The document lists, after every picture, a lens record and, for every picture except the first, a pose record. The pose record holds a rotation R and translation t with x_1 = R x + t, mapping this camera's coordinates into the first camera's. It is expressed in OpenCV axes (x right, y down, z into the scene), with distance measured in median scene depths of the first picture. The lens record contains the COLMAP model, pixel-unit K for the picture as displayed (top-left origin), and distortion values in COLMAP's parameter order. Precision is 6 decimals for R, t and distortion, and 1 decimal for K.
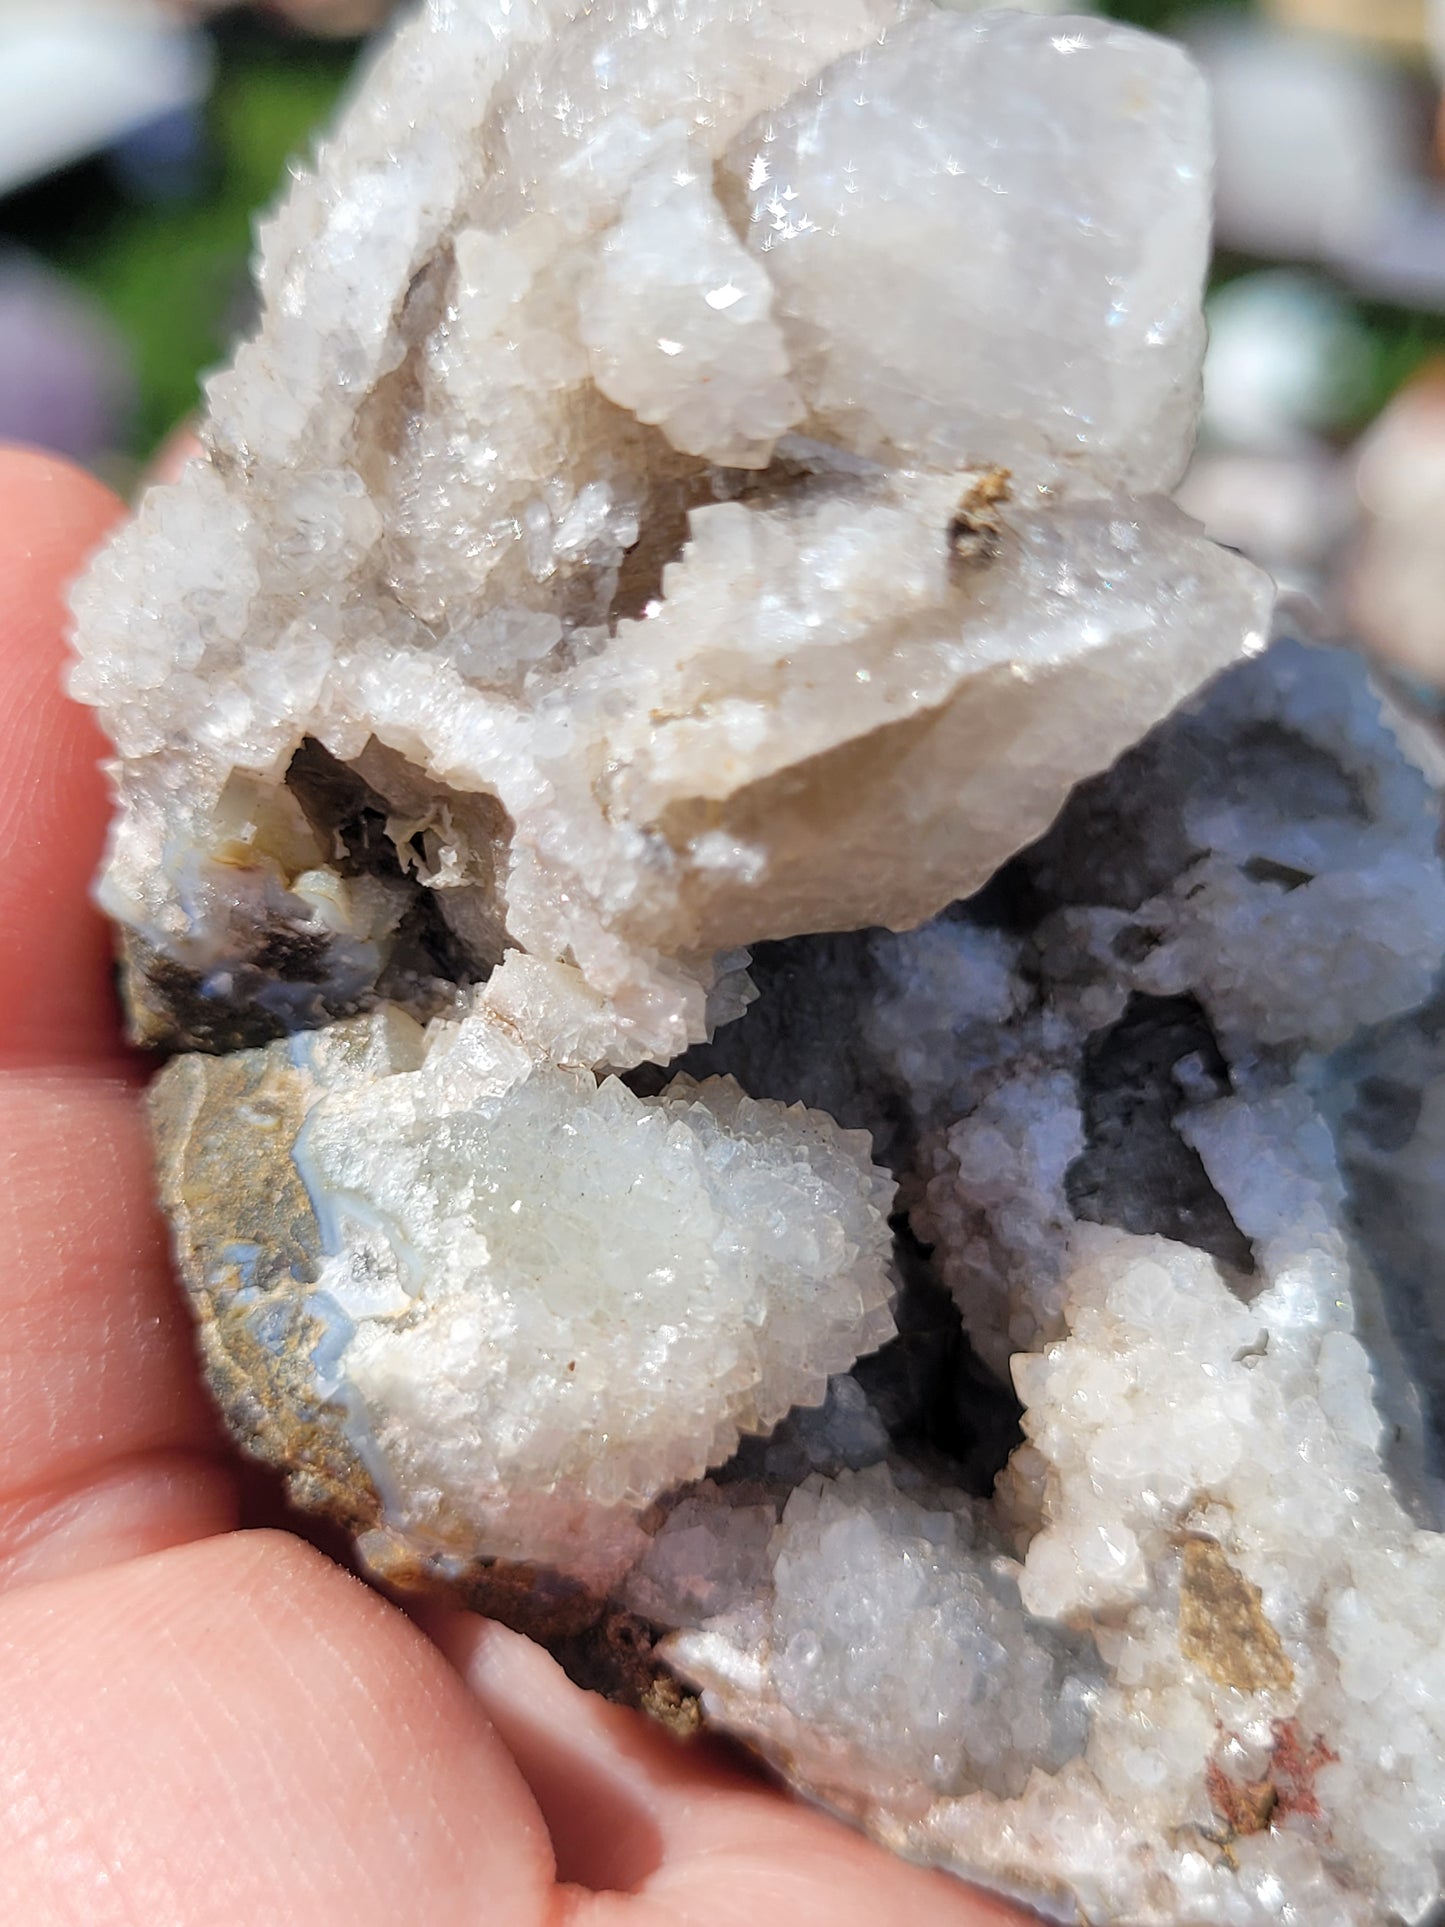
lens RADIAL K [[2821.7, 0, 725.7], [0, 2821.7, 988.1], [0, 0, 1]] dist [-0.108307, 0.085959]
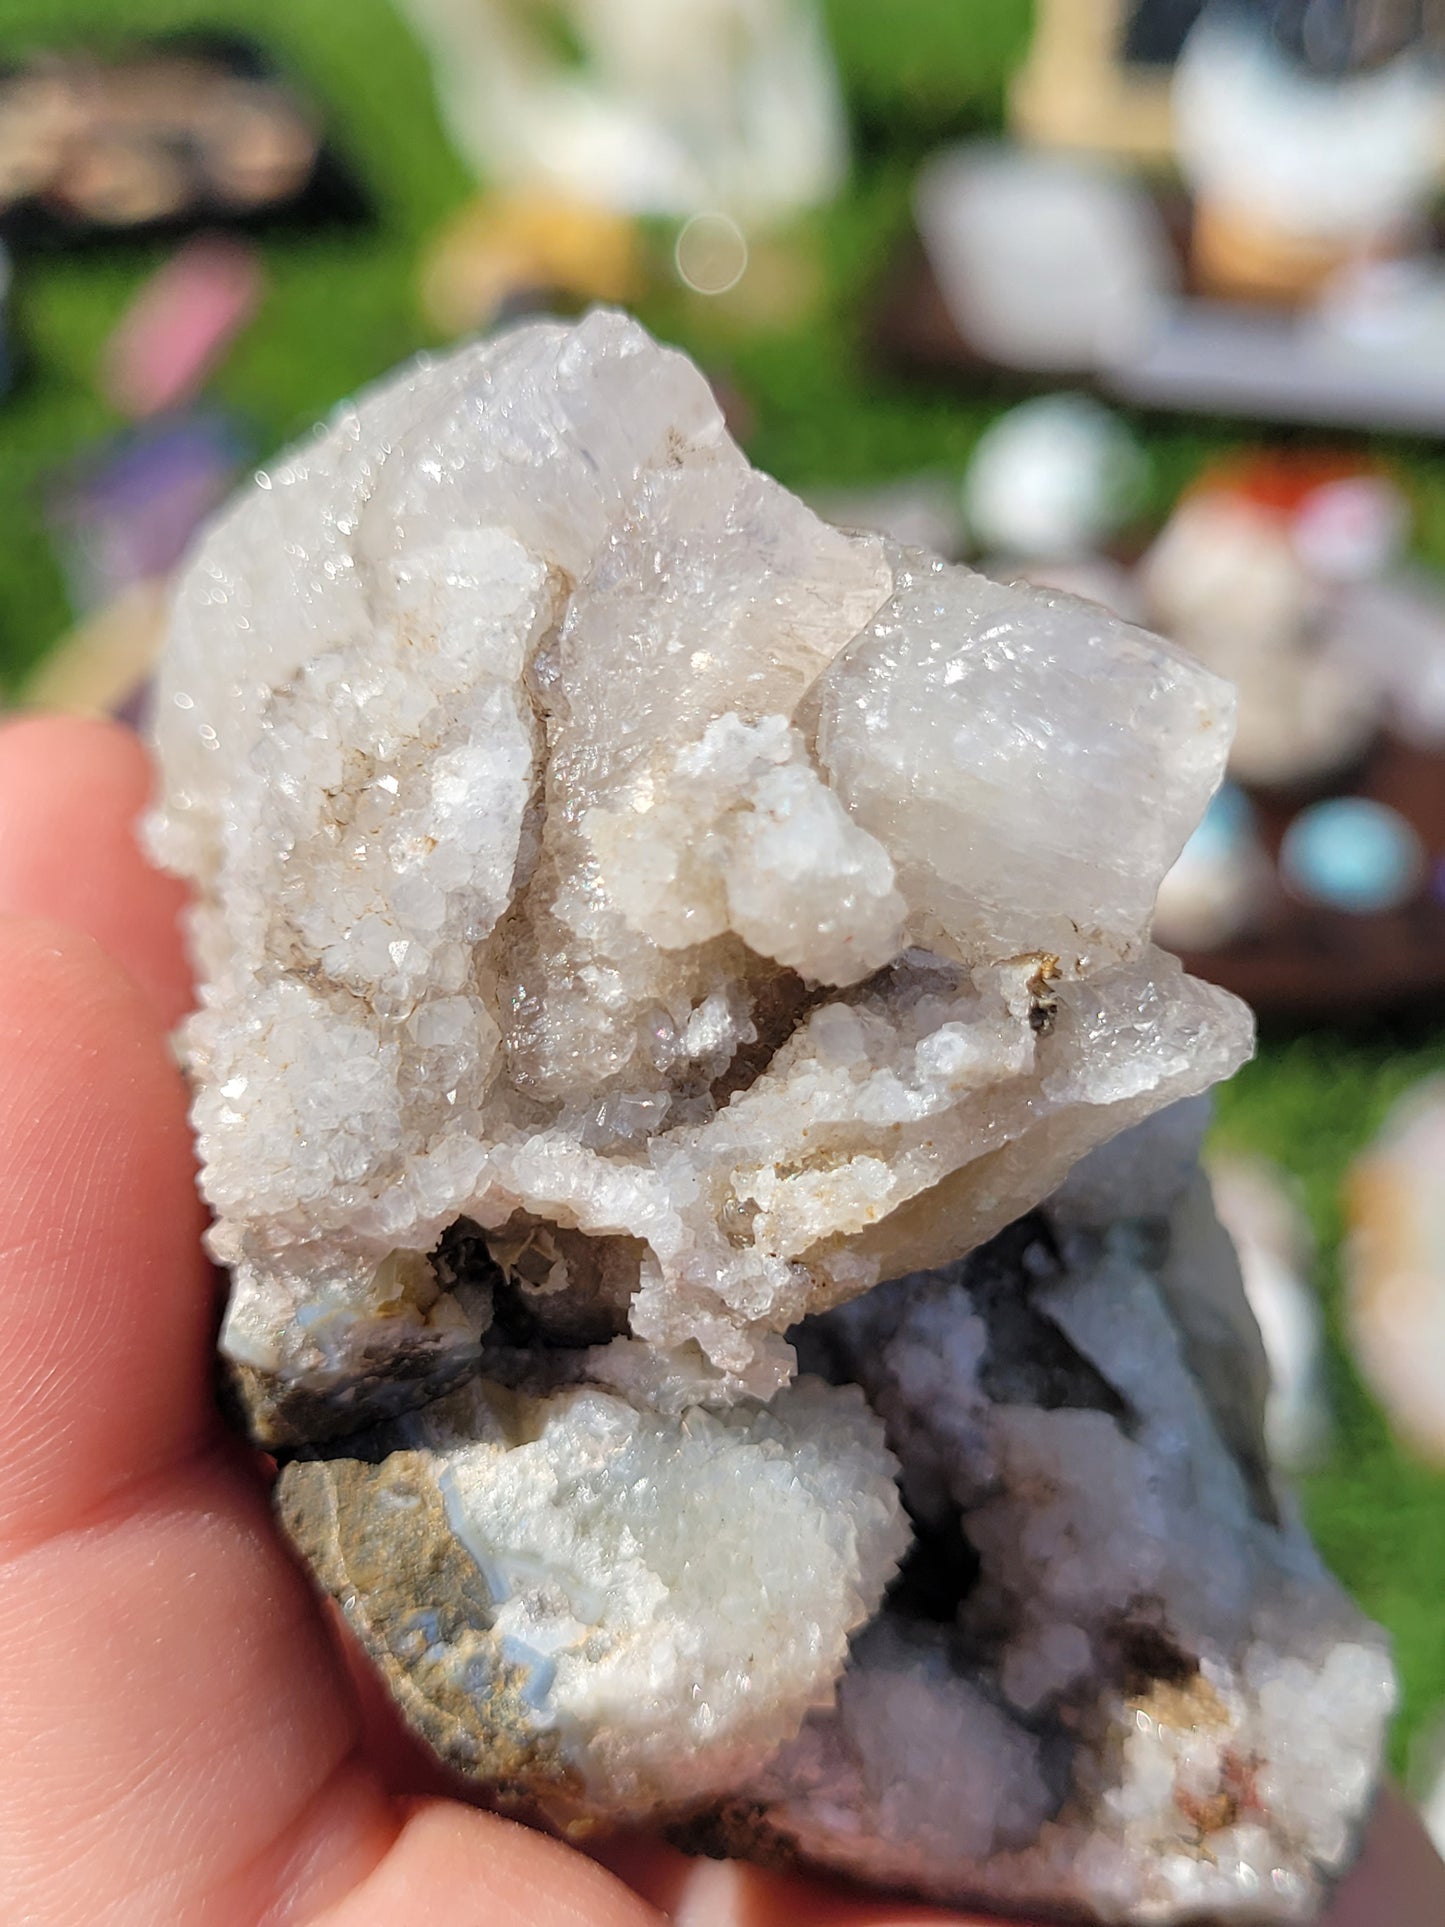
lens RADIAL K [[2774.3, 0, 737.2], [0, 2774.3, 975.9], [0, 0, 1]] dist [-0.103518, 0.076271]
pose [[0.917338, -0.182082, 0.354031, -0.419080], [0.136375, 0.979197, 0.150250, -0.334043], [-0.374024, -0.089549, 0.923086, -0.106281]]
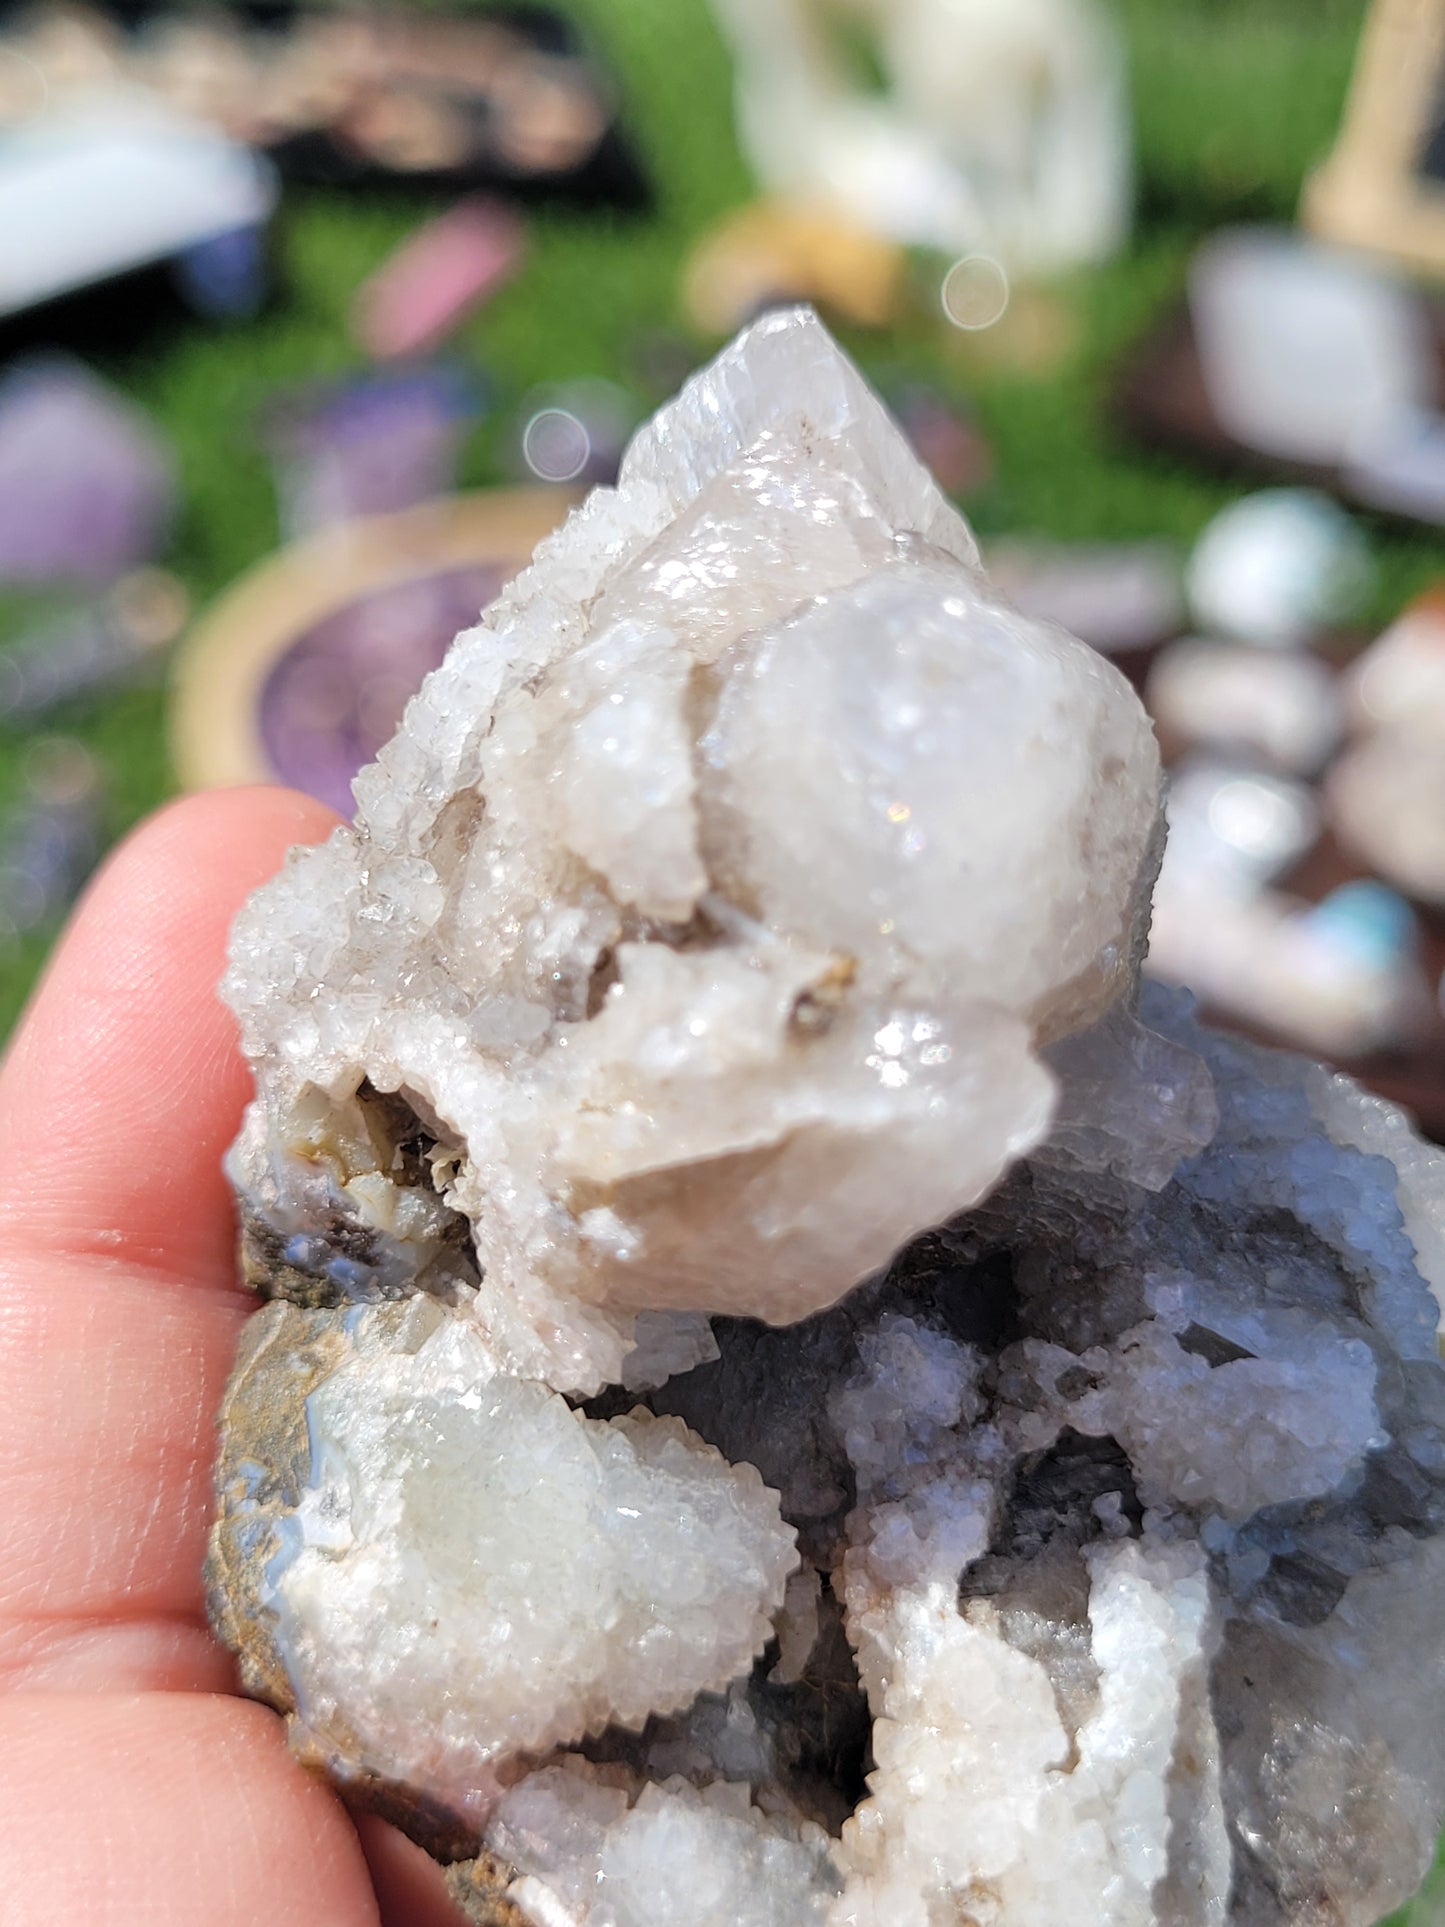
lens RADIAL K [[2774.3, 0, 737.2], [0, 2774.3, 975.9], [0, 0, 1]] dist [-0.103518, 0.076271]
pose [[0.940029, 0.175492, -0.292486, 0.340405], [-0.207008, 0.975040, -0.080282, -0.062889], [0.271097, 0.136015, 0.952894, -0.110722]]
